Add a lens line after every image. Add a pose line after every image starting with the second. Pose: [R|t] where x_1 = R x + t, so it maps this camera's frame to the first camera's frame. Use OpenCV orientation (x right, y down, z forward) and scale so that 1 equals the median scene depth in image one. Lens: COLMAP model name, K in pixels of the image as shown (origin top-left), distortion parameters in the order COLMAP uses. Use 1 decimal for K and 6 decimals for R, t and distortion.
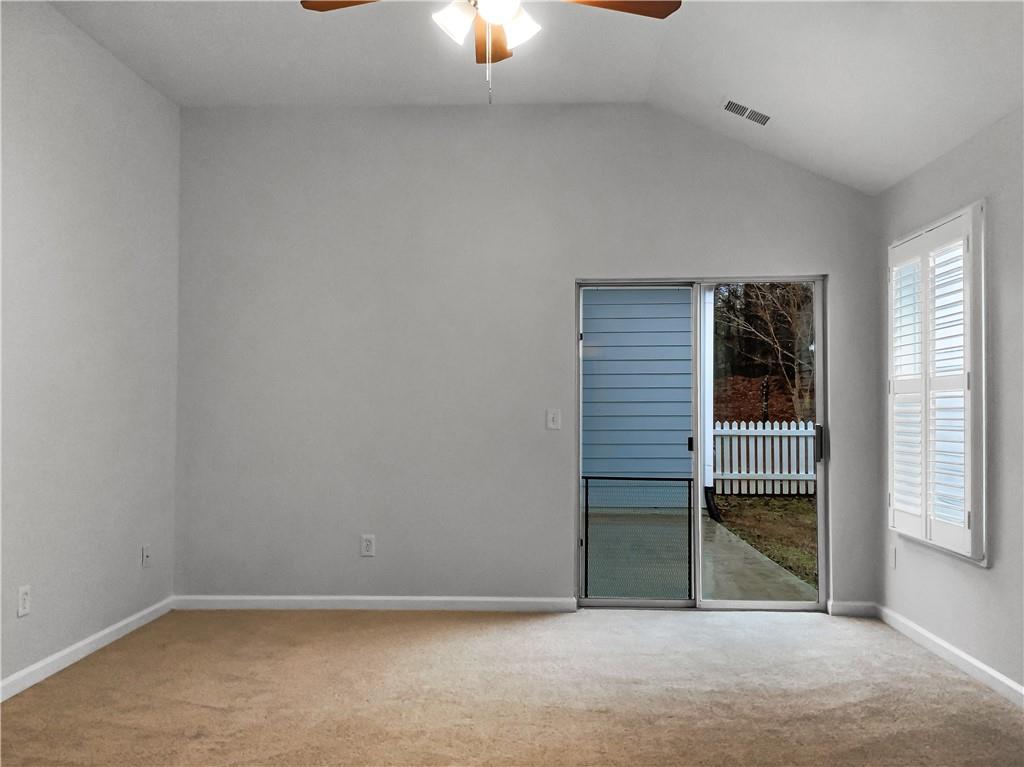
lens RADIAL K [[870.7, 0, 512.0], [0, 870.7, 383.5], [0, 0, 1]] dist [0.095880, -0.187765]
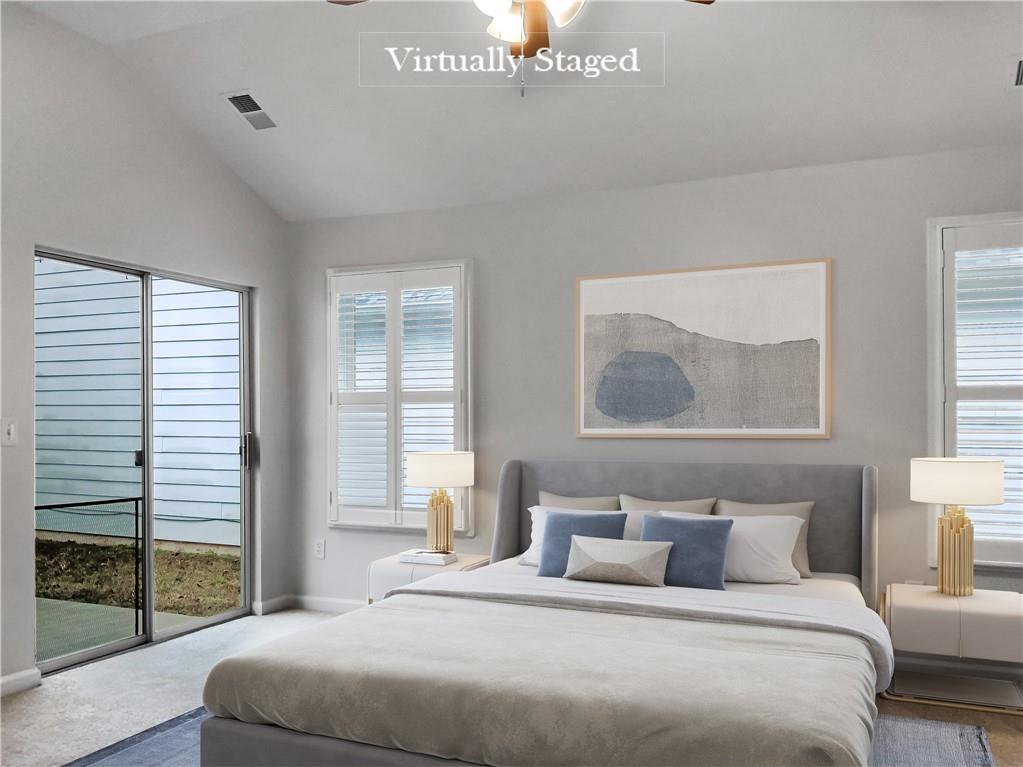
lens RADIAL K [[886.6, 0, 512.3], [0, 886.6, 421.3], [0, 0, 1]] dist [0.004144, 0.002100]
pose [[0.335889, -0.004273, 0.941892, -0.546080], [-0.028281, 0.999493, 0.014619, 0.009509], [-0.941477, -0.031548, 0.335598, 0.384286]]
